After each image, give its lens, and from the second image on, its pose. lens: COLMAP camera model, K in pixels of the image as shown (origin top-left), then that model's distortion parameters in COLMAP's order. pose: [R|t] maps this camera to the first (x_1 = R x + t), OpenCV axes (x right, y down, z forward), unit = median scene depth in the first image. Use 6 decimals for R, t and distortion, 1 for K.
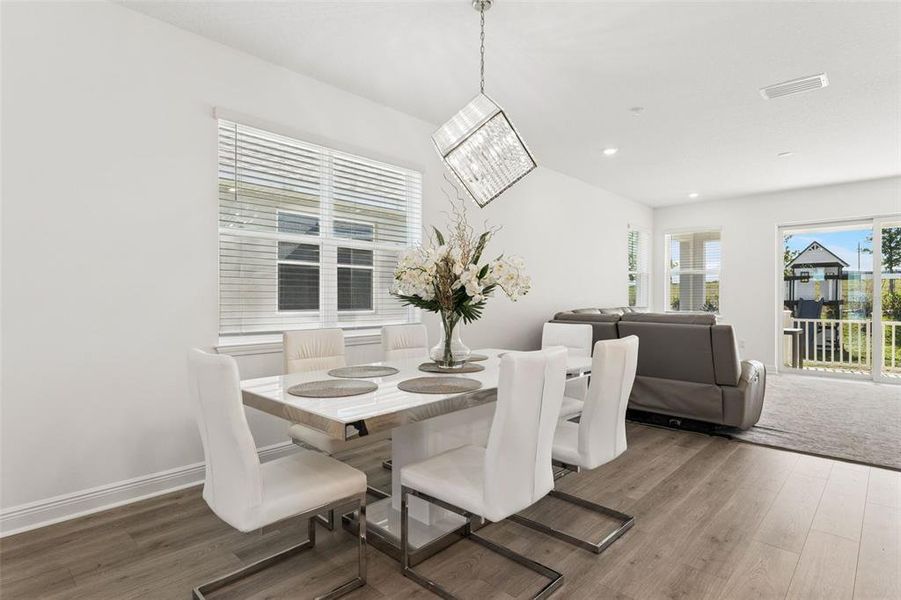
lens RADIAL K [[462.5, 0, 451.0], [0, 462.5, 300.3], [0, 0, 1]] dist [0.005667, -0.000601]
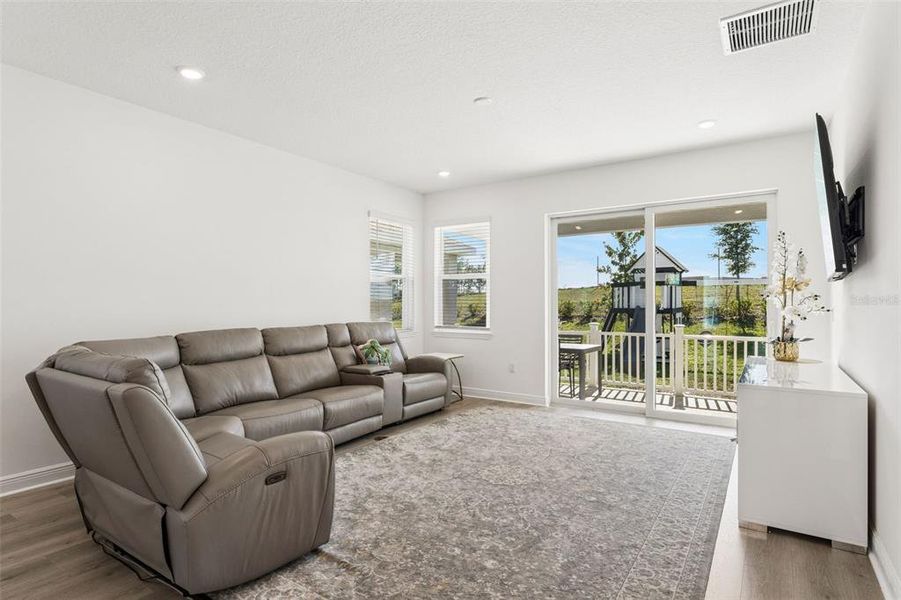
lens RADIAL K [[462.5, 0, 453.8], [0, 462.5, 299.9], [0, 0, 1]] dist [0.005667, -0.000601]
pose [[0.988339, -0.000692, 0.152267, 0.259275], [0.002347, 0.999940, -0.010694, -0.007622], [-0.152251, 0.010926, 0.988282, 0.154678]]
